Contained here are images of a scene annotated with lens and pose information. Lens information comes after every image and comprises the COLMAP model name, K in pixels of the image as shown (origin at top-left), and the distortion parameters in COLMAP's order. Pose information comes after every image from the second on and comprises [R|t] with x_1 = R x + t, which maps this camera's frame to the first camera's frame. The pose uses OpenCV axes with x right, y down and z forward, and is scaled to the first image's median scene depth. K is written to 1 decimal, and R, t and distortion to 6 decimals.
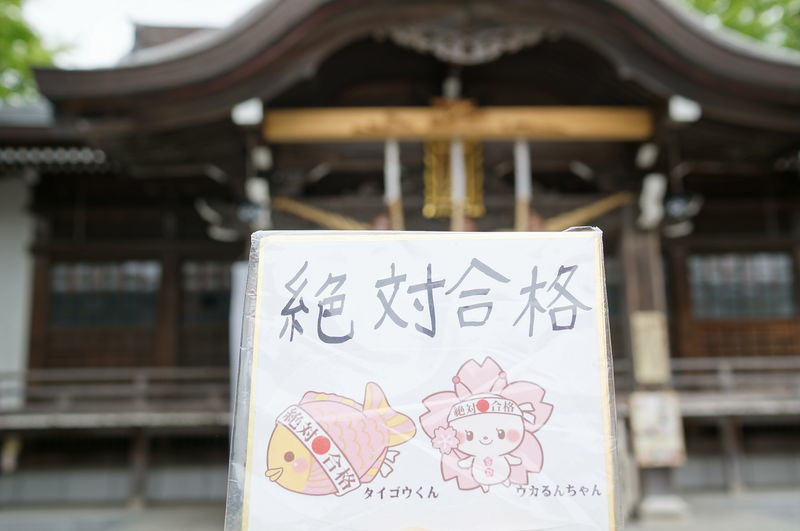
lens RADIAL K [[815.9, 0, 400.0], [0, 815.9, 265.5], [0, 0, 1]] dist [0.001670, -0.007307]
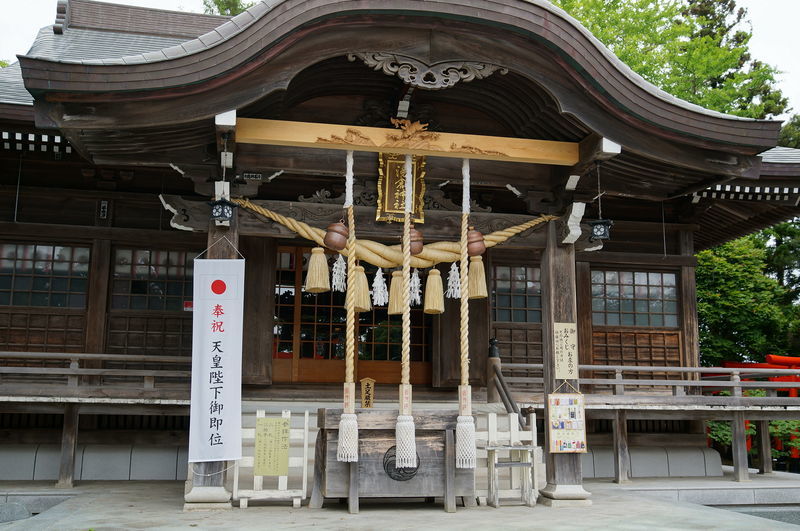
lens RADIAL K [[815.9, 0, 400.0], [0, 815.9, 265.5], [0, 0, 1]] dist [0.001670, -0.007307]
pose [[0.988626, 0.055194, 0.139904, -0.086755], [-0.056303, 0.998406, 0.003977, -0.009689], [-0.139462, -0.011809, 0.990157, -0.090211]]
